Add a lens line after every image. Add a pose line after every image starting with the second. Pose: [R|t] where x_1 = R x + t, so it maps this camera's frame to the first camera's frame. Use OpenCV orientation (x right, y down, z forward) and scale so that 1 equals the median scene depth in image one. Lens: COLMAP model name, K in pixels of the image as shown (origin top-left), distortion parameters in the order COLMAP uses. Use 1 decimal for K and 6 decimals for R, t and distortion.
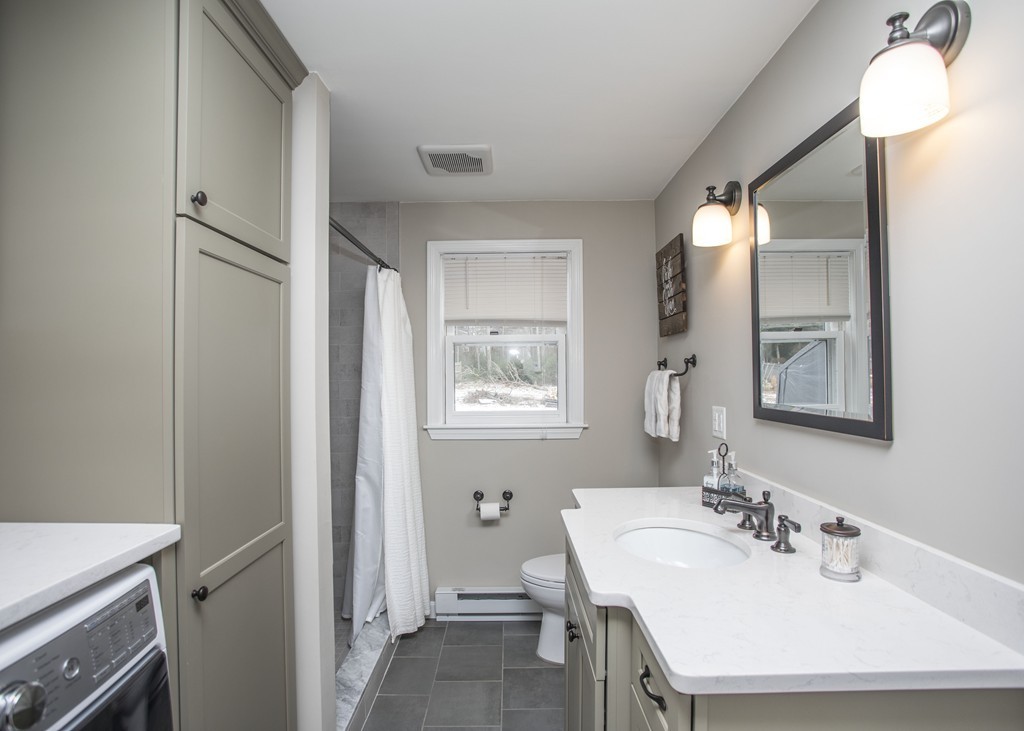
lens RADIAL K [[550.7, 0, 501.8], [0, 550.7, 360.2], [0, 0, 1]] dist [-0.000250, 0.002884]
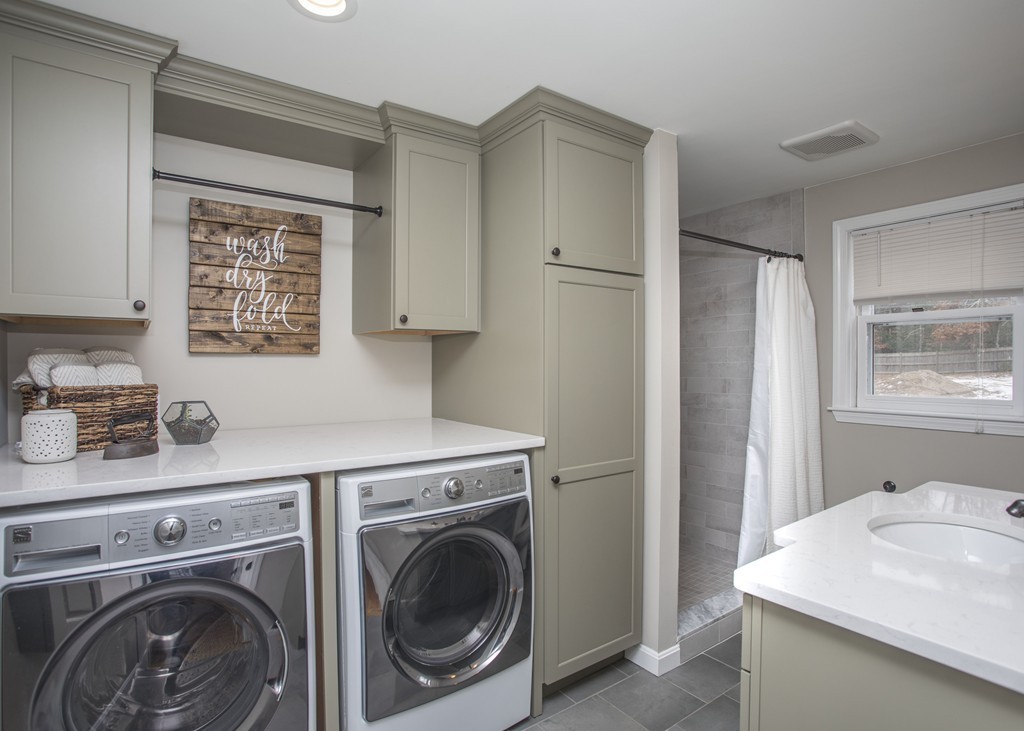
lens RADIAL K [[550.7, 0, 509.6], [0, 550.7, 363.8], [0, 0, 1]] dist [-0.000250, 0.002884]
pose [[0.610639, 0.014658, -0.791773, 0.354514], [0.015787, 0.999405, 0.030677, 0.000091], [0.791751, -0.031232, 0.610044, -0.083324]]
